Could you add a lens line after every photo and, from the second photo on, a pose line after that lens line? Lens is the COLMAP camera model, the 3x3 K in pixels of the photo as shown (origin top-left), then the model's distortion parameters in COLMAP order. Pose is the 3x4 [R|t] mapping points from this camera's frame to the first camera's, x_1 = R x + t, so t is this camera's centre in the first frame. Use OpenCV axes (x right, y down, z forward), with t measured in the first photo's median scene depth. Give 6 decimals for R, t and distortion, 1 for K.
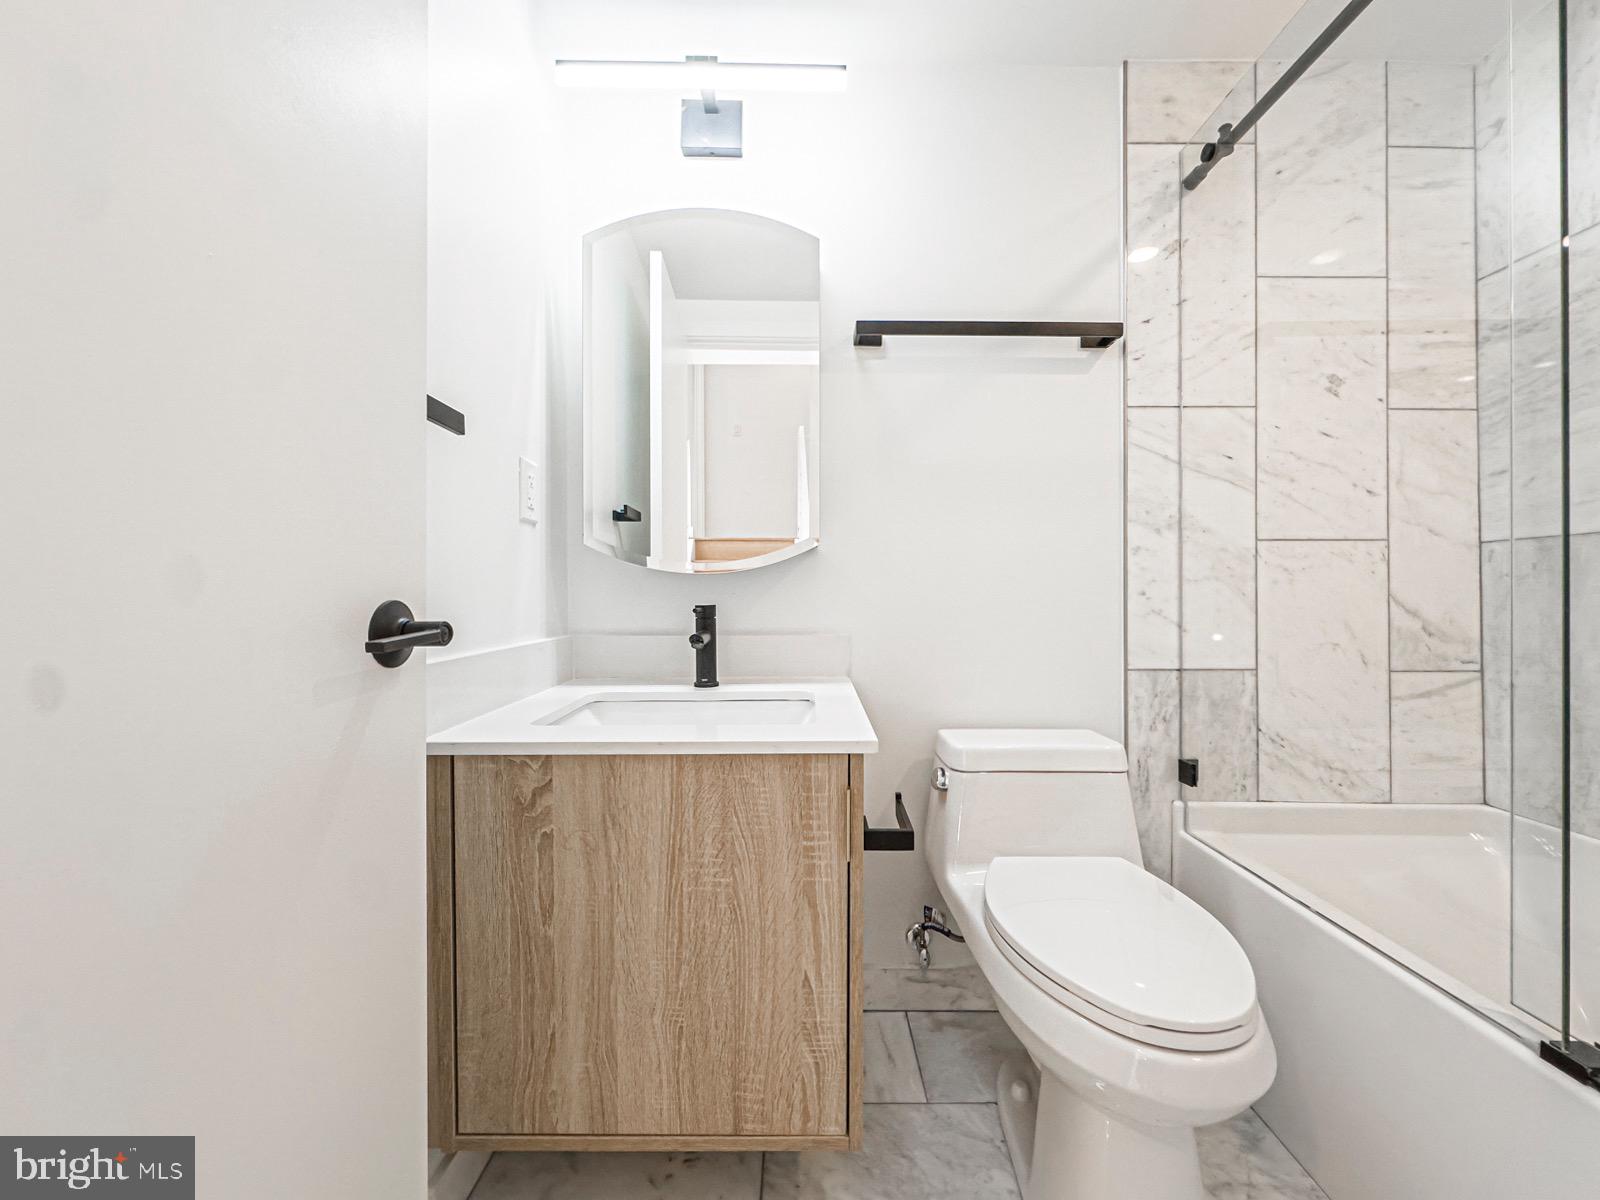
lens RADIAL K [[644.4, 0, 805.4], [0, 644.4, 603.7], [0, 0, 1]] dist [-0.004090, 0.001443]
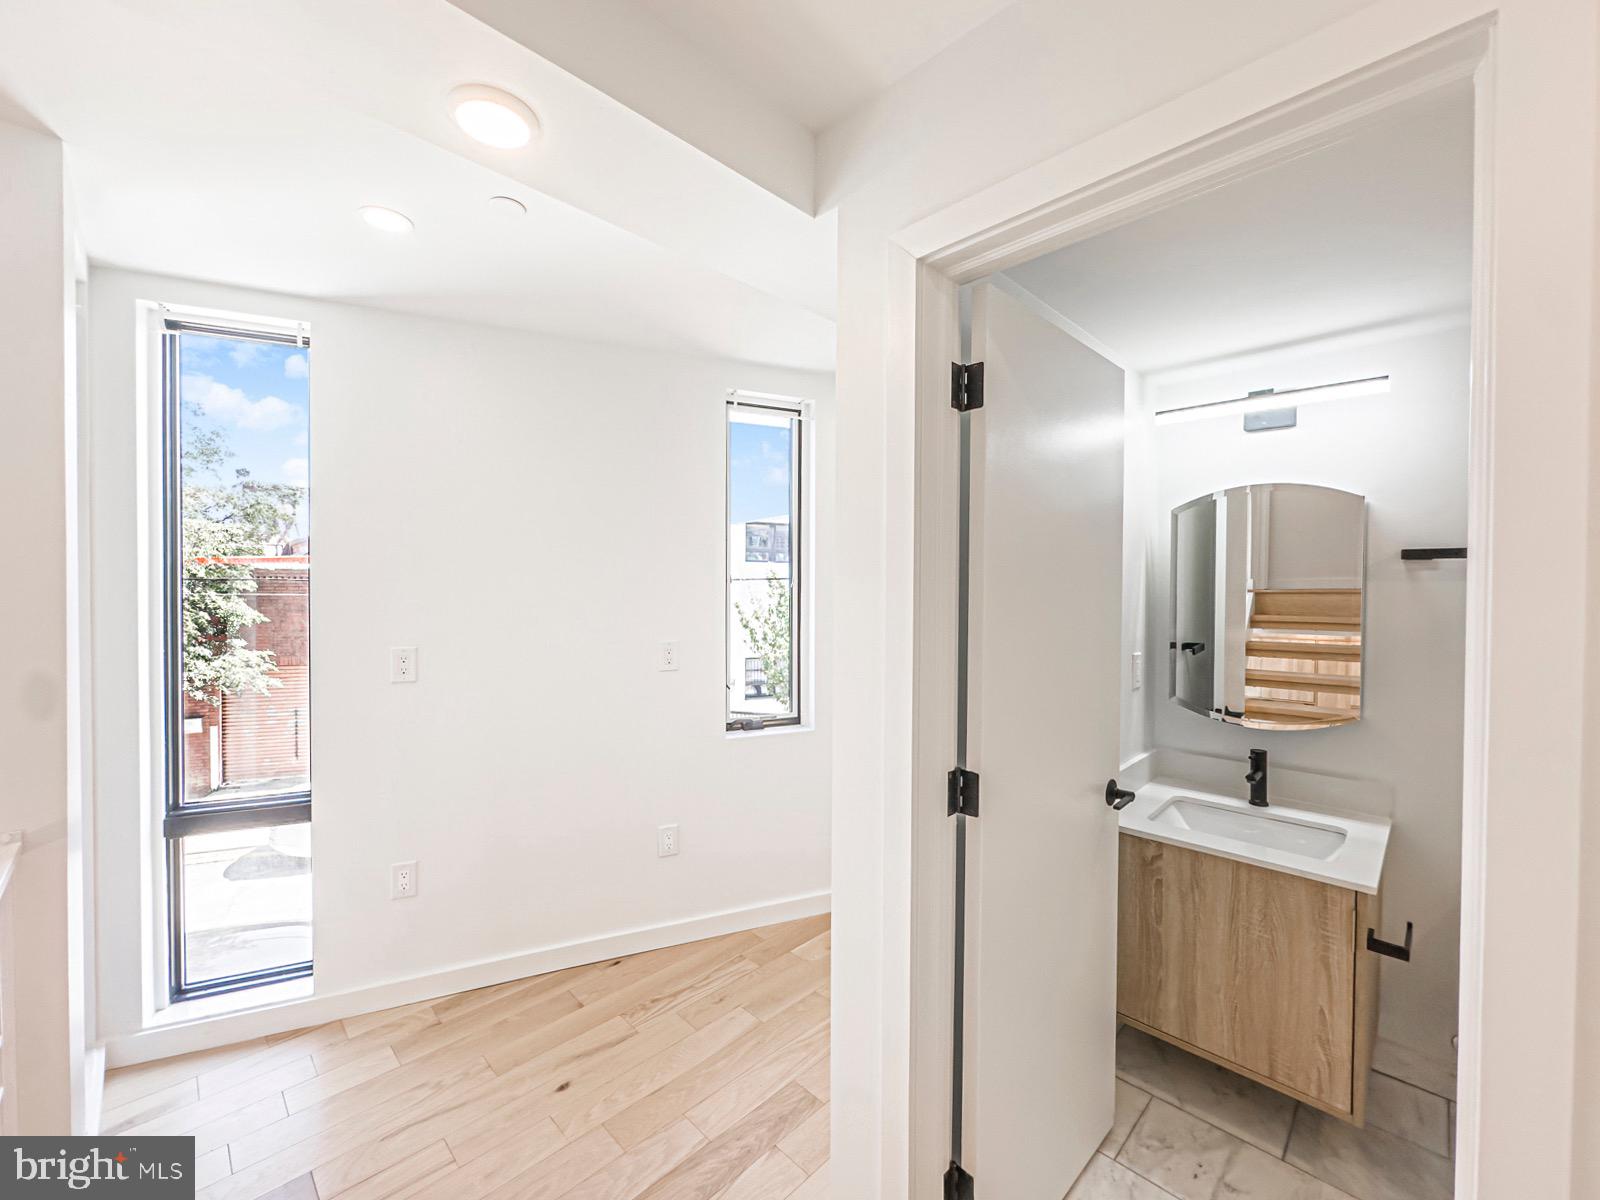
lens RADIAL K [[644.4, 0, 805.2], [0, 644.4, 602.0], [0, 0, 1]] dist [-0.004090, 0.001443]
pose [[0.710111, 0.013400, -0.703962, 0.214568], [-0.011528, 0.999906, 0.007405, -0.508144], [0.703995, 0.002857, 0.710199, -1.198391]]
